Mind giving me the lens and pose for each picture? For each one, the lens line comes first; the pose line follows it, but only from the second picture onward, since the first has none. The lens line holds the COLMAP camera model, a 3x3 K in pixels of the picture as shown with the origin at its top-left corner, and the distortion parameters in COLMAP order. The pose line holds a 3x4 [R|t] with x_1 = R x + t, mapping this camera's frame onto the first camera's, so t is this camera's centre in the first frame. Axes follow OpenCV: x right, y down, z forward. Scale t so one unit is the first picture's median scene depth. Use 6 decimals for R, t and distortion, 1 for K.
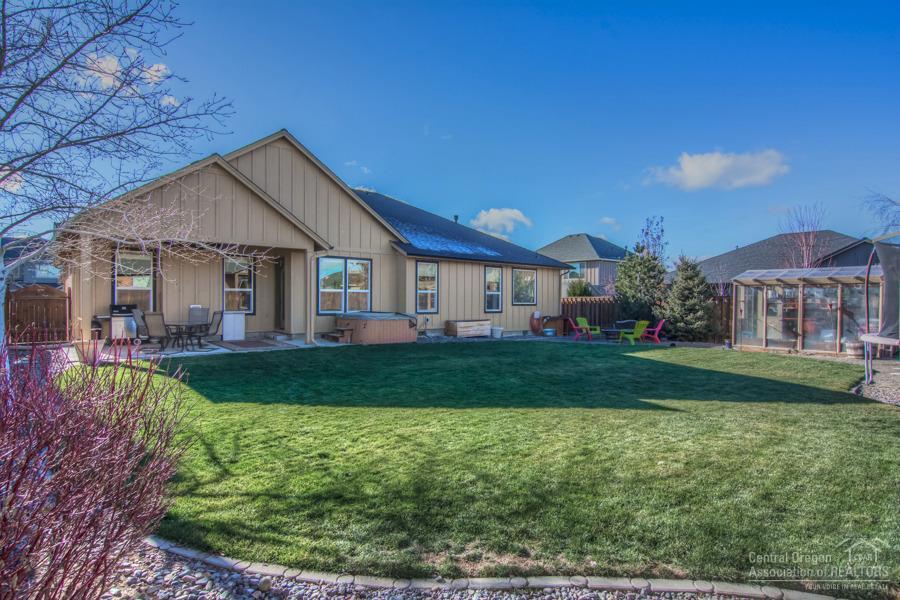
lens RADIAL K [[475.9, 0, 446.8], [0, 475.9, 300.8], [0, 0, 1]] dist [0.003765, -0.014493]
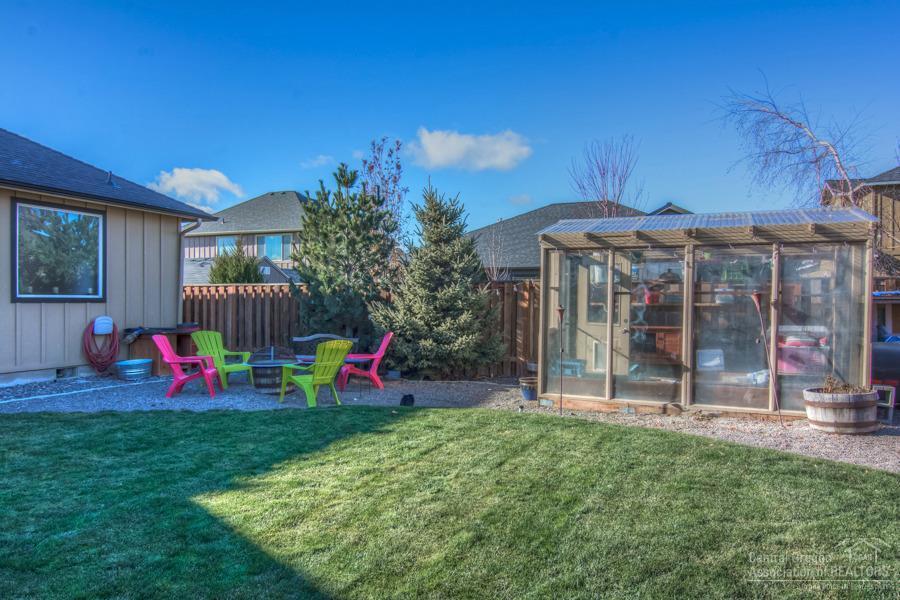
lens RADIAL K [[617.4, 0, 450.0], [0, 617.4, 300.0], [0, 0, 1]] dist [-0.039634, -0.000822]
pose [[0.883179, -0.001119, 0.469034, 0.240141], [0.000493, 0.999999, 0.001457, 0.008988], [-0.469035, -0.001056, 0.883179, 0.480026]]
